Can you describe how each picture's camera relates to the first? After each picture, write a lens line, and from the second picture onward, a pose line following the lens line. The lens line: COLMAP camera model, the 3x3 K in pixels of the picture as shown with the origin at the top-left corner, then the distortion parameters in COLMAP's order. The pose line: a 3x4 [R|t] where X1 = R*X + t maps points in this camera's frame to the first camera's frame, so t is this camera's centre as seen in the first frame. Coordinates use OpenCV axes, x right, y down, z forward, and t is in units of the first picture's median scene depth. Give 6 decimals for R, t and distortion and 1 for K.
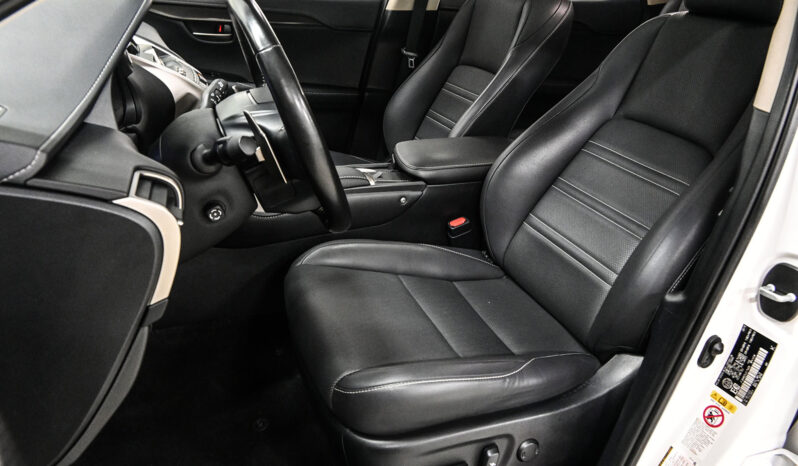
lens RADIAL K [[600.7, 0, 399.0], [0, 600.7, 233.0], [0, 0, 1]] dist [0.000189, -0.004737]
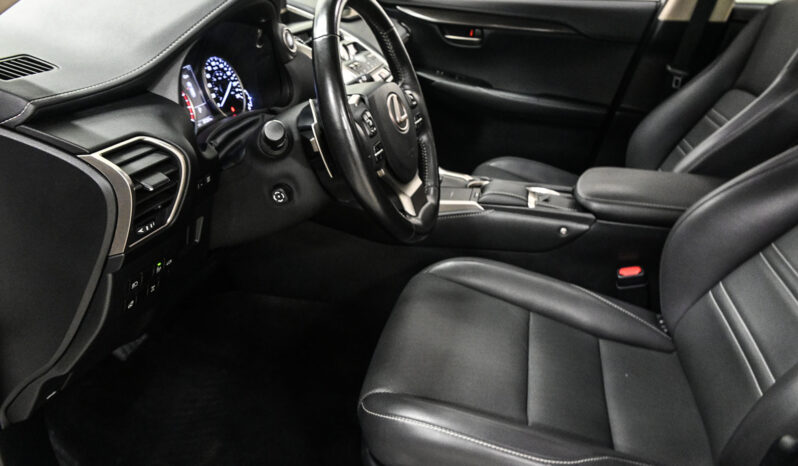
lens RADIAL K [[600.7, 0, 399.0], [0, 600.7, 233.0], [0, 0, 1]] dist [0.000189, -0.004737]
pose [[0.839421, 0.204823, -0.503408, 0.241913], [-0.216317, 0.975650, 0.036262, -0.031585], [0.498577, 0.078457, 0.863288, 0.132491]]
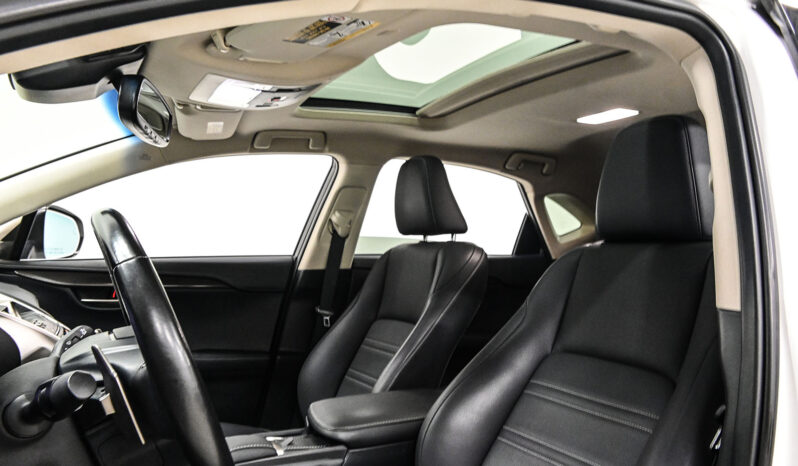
lens RADIAL K [[600.7, 0, 399.0], [0, 600.7, 233.0], [0, 0, 1]] dist [0.000189, -0.004737]
pose [[0.989945, -0.032782, 0.137599, 0.011647], [0.090105, 0.896017, -0.434782, 0.016967], [-0.109038, 0.442809, 0.889961, 0.136856]]
